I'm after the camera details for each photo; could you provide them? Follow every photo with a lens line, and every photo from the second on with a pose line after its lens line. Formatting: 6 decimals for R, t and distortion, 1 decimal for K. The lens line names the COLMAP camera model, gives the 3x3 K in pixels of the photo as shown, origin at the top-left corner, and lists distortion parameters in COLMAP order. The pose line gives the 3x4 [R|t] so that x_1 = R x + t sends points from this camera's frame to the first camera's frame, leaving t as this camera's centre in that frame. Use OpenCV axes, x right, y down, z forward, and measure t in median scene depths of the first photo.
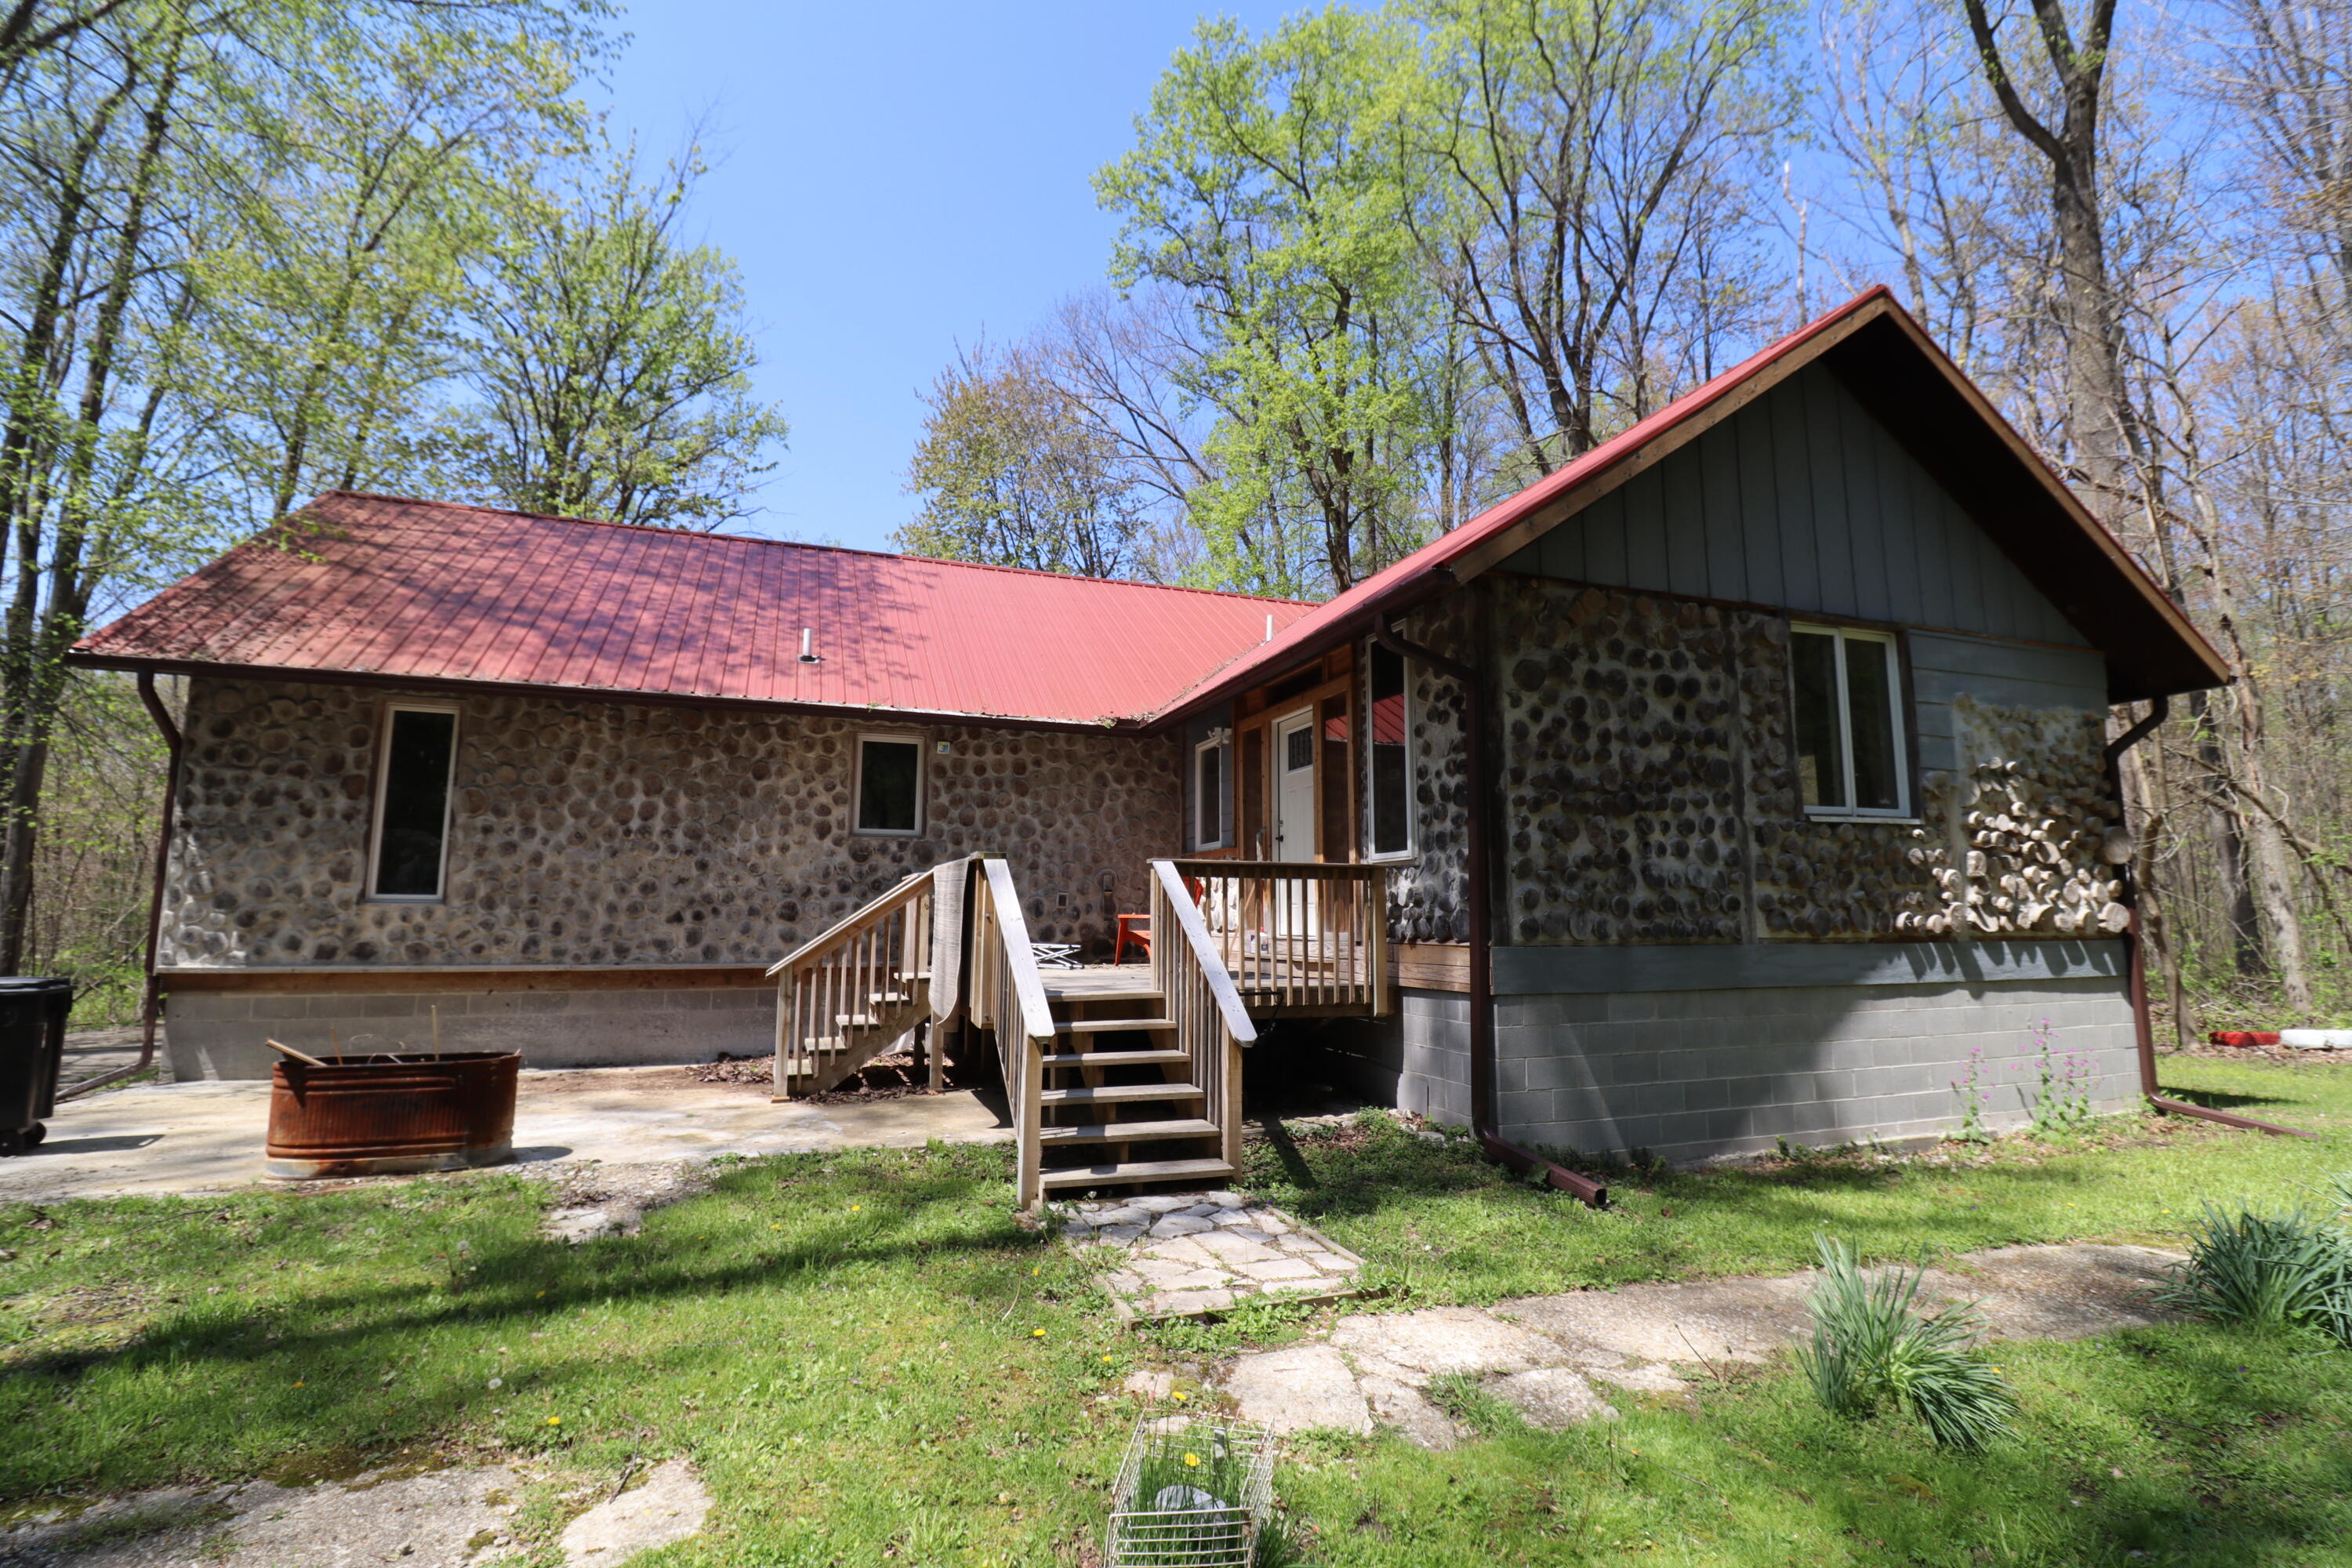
lens RADIAL K [[1111.2, 0, 1178.1], [0, 1111.2, 776.9], [0, 0, 1]] dist [-0.009881, -0.002437]
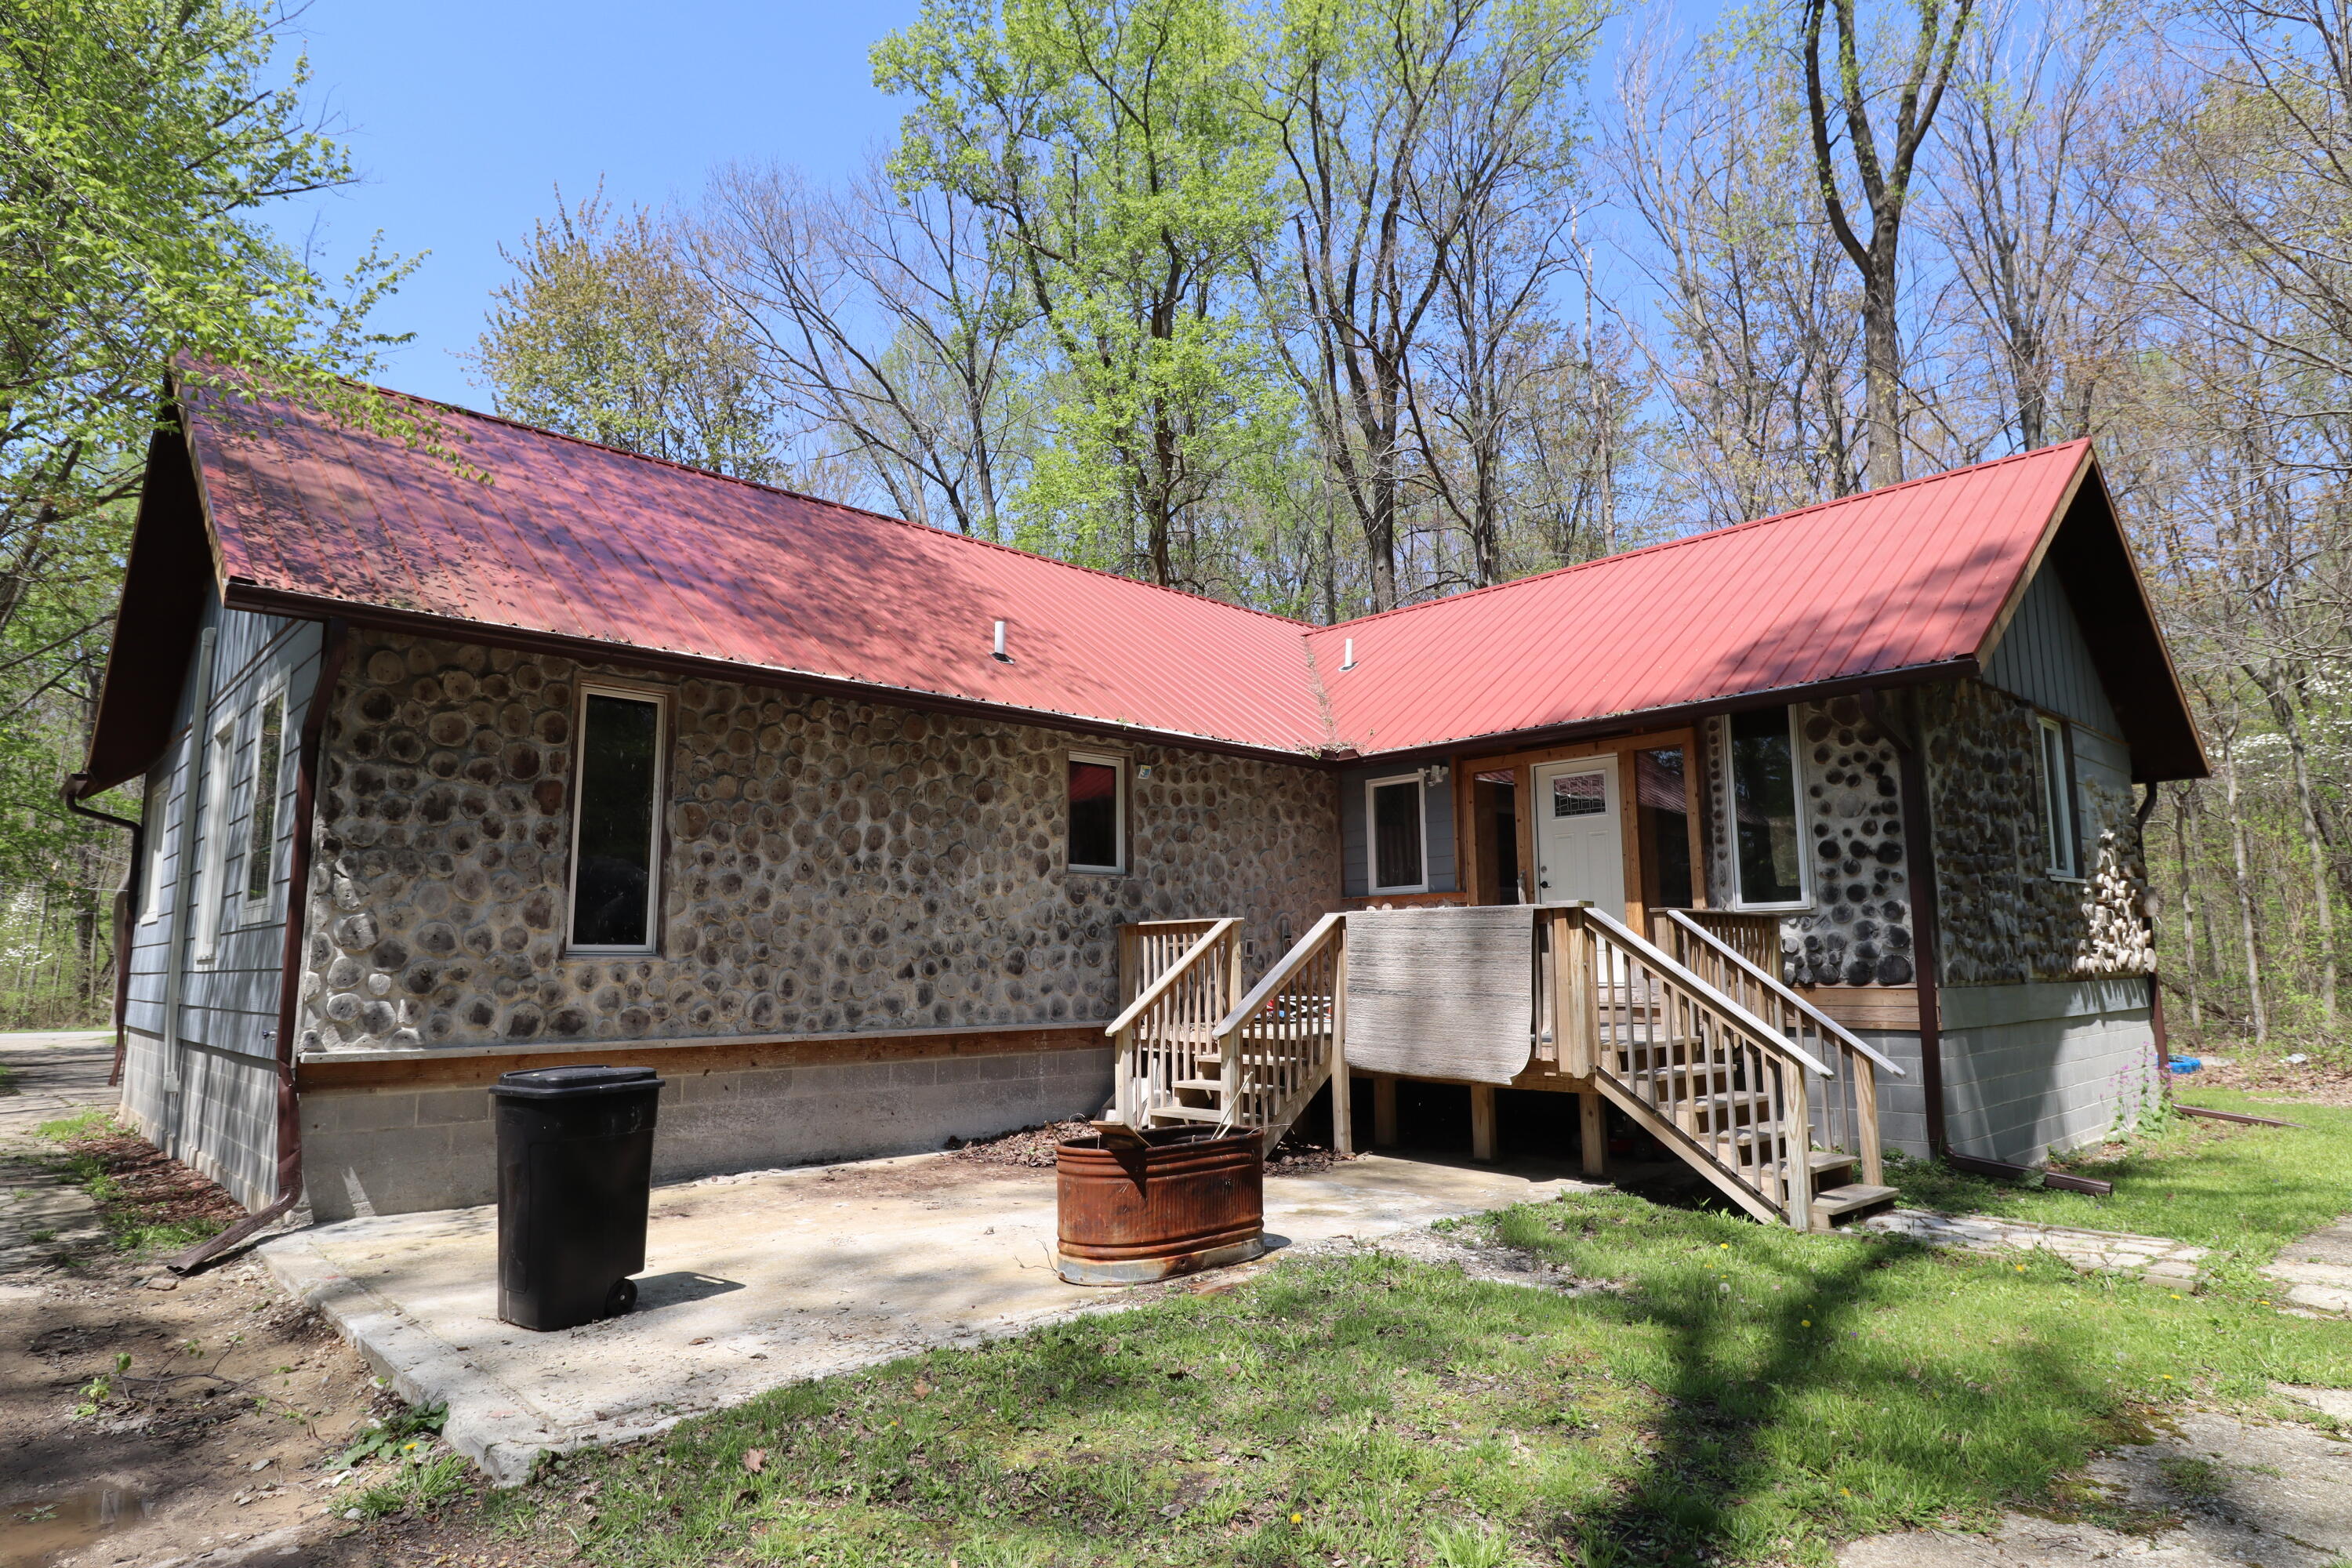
lens RADIAL K [[1366.2, 0, 1175.9], [0, 1366.2, 775.7], [0, 0, 1]] dist [0.005006, 0.000121]
pose [[0.918672, 0.045034, 0.392445, -0.699930], [-0.040420, 0.998982, -0.020016, -0.003639], [-0.392947, 0.002526, 0.919558, 0.009598]]
